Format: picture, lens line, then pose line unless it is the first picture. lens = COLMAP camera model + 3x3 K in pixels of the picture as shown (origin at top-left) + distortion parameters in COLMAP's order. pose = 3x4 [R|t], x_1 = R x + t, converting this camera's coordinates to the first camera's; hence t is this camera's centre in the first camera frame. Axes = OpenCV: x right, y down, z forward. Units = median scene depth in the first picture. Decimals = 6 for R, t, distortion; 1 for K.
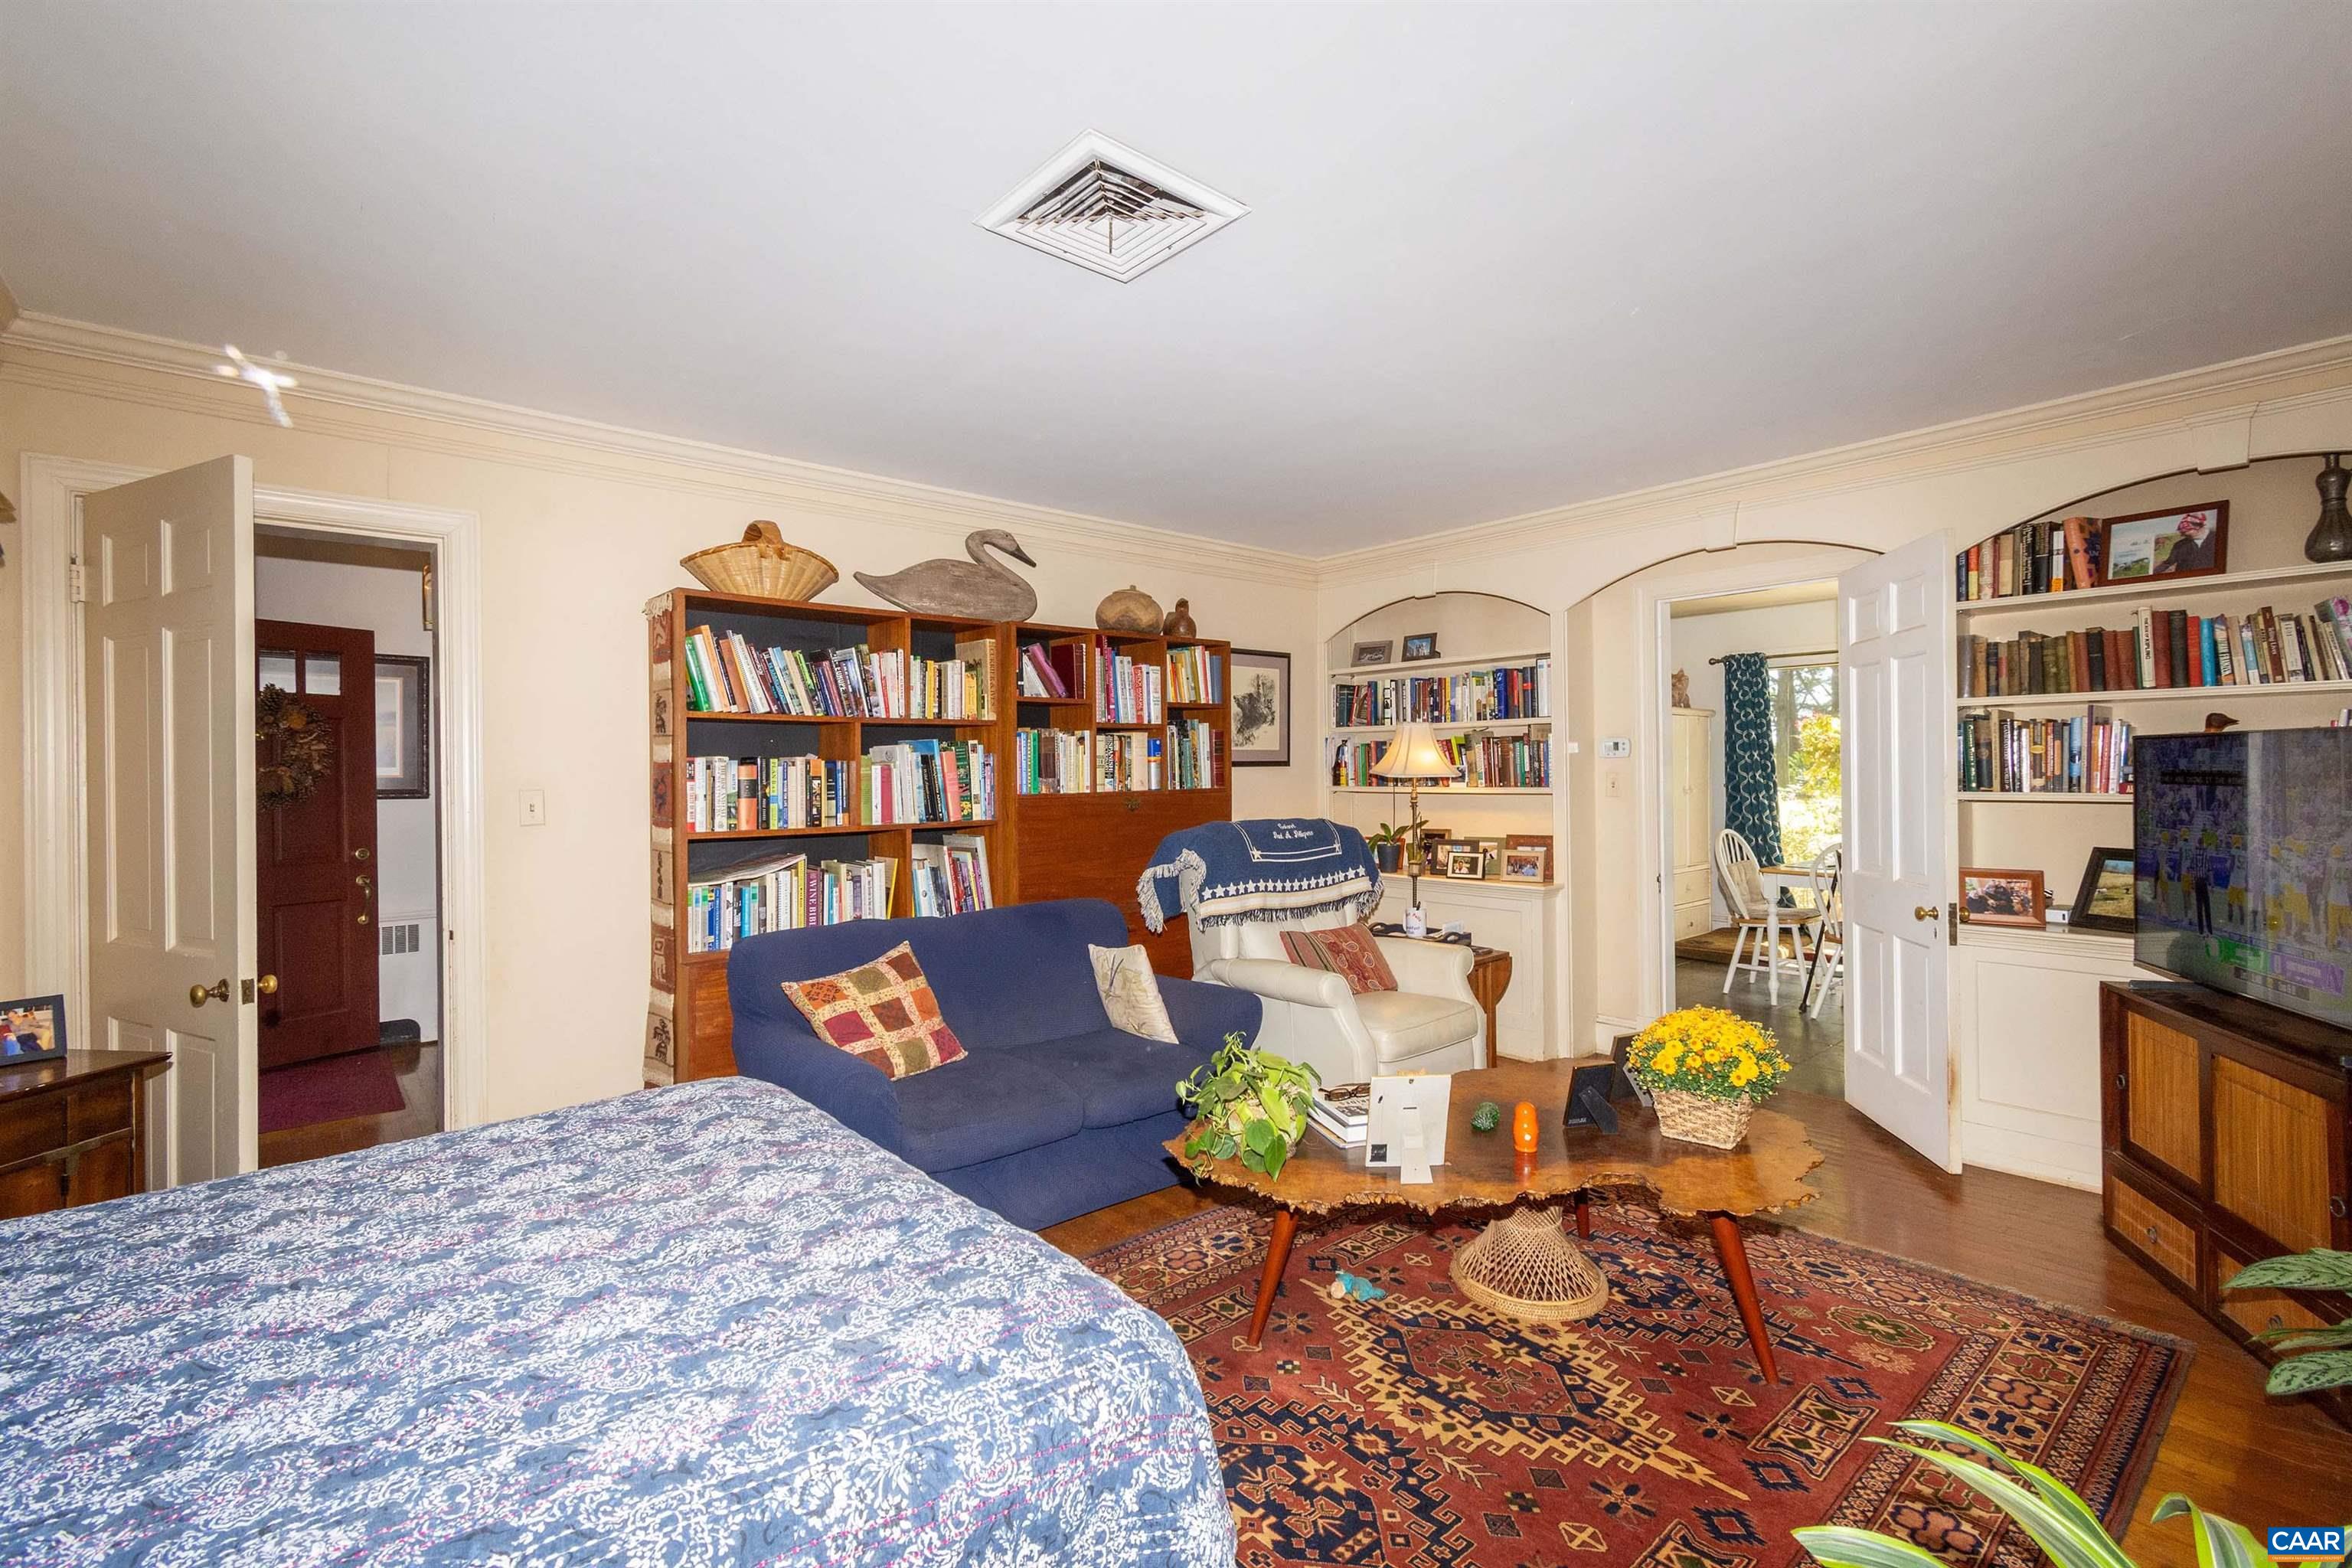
lens RADIAL K [[1038.7, 0, 1176.3], [0, 1038.7, 768.1], [0, 0, 1]] dist [0.003766, -0.001543]
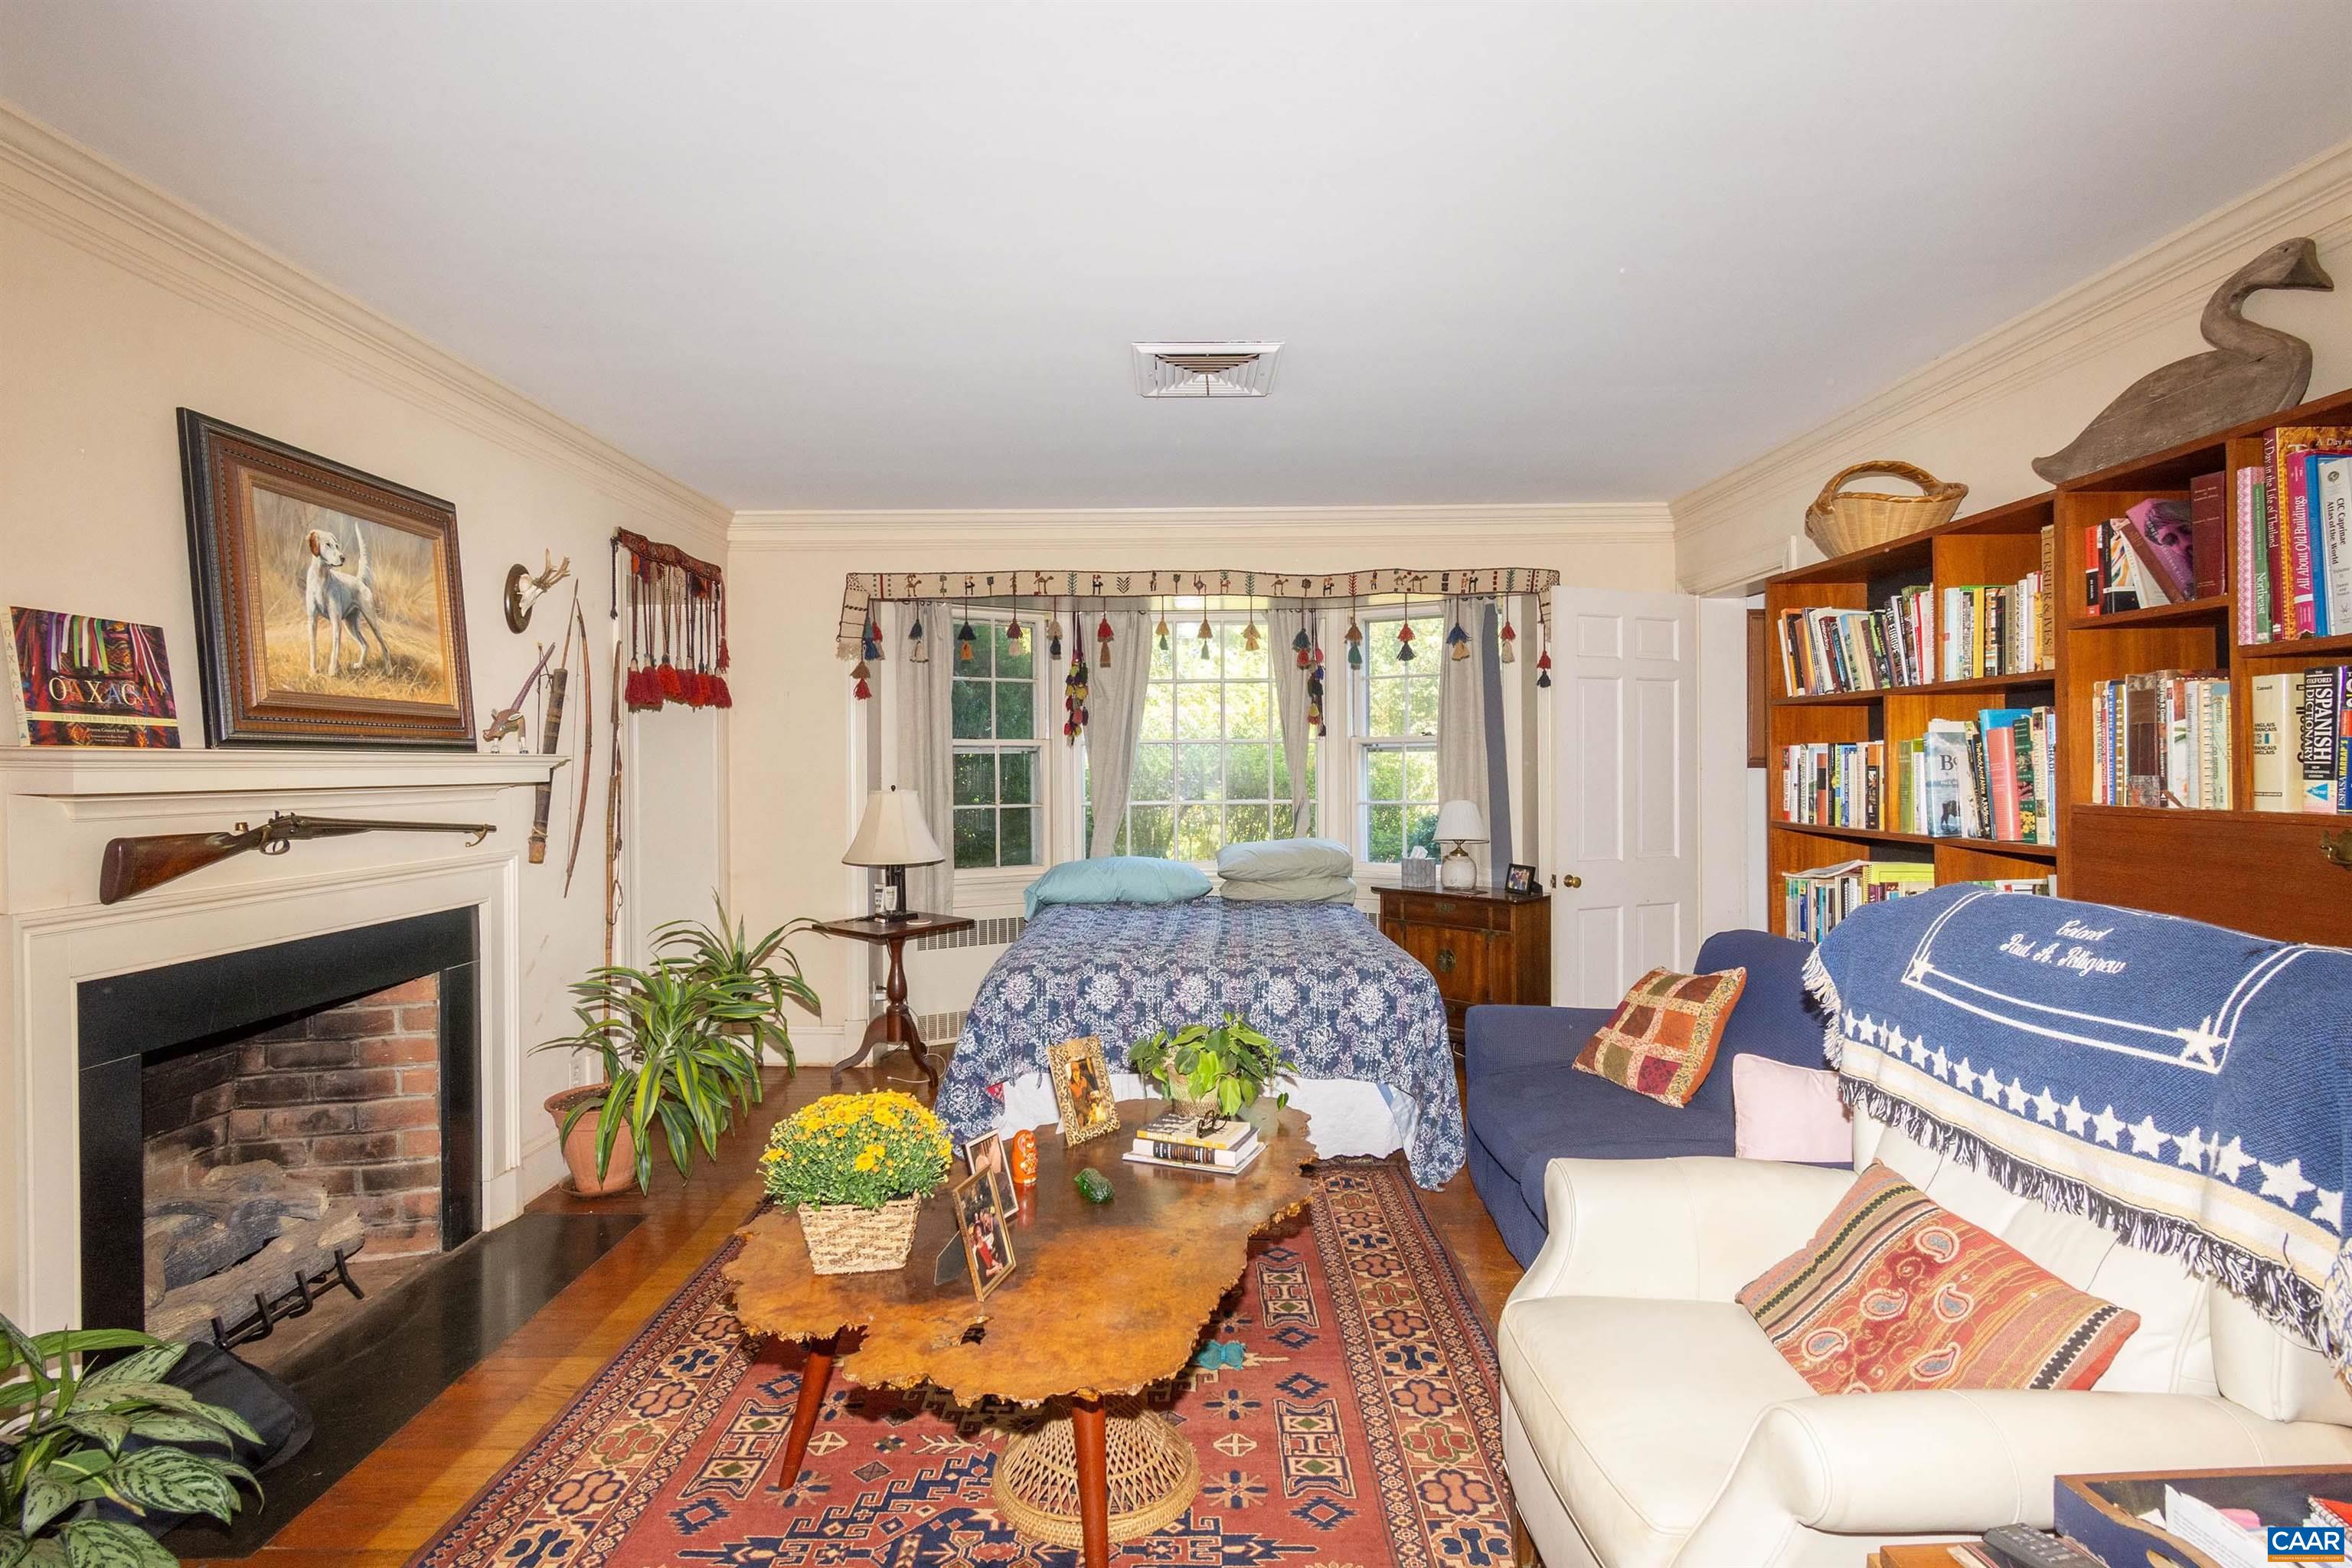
lens RADIAL K [[1097.4, 0, 1176.4], [0, 1097.4, 774.9], [0, 0, 1]] dist [0.000038, -0.000101]
pose [[-0.645751, 0.023183, -0.763196, 0.598775], [0.017585, 0.999725, 0.015489, -0.007117], [0.763345, -0.003419, -0.645982, 1.051959]]
